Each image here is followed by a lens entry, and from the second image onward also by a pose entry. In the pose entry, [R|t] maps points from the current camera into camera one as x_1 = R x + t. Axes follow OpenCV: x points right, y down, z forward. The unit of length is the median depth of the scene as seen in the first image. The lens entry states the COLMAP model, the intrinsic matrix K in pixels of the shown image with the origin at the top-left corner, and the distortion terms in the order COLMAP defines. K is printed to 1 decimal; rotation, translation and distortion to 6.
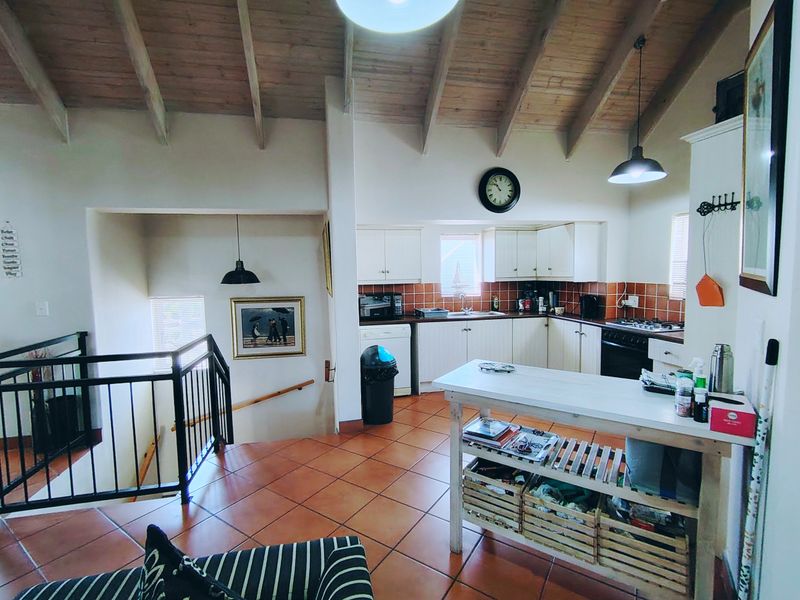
lens RADIAL K [[376.8, 0, 396.0], [0, 376.8, 299.9], [0, 0, 1]] dist [0.005036, -0.004187]
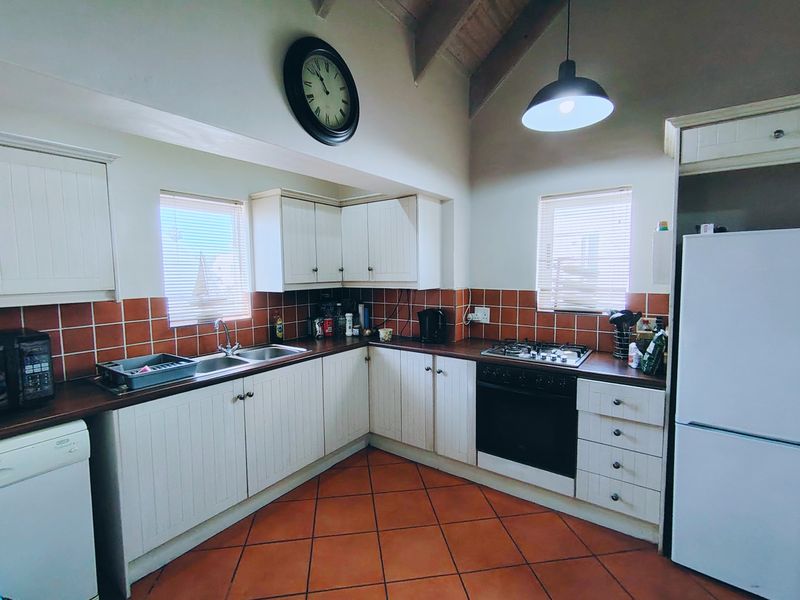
lens RADIAL K [[376.8, 0, 396.0], [0, 376.8, 299.9], [0, 0, 1]] dist [0.005036, -0.004187]
pose [[0.741778, -0.041421, 0.669365, 0.023184], [0.047781, 0.998819, 0.008859, -0.040404], [-0.668941, 0.025411, 0.742881, 0.592185]]
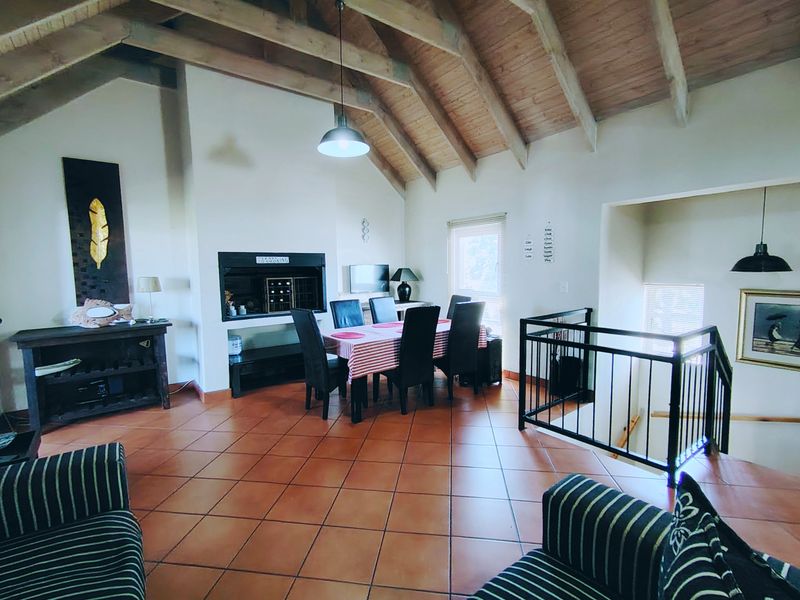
lens RADIAL K [[376.8, 0, 396.0], [0, 376.8, 299.9], [0, 0, 1]] dist [0.005036, -0.004187]
pose [[0.427540, 0.090186, -0.899486, -0.008184], [-0.063833, 0.995539, 0.069476, 0.011366], [0.901740, 0.027713, 0.431390, -0.066034]]
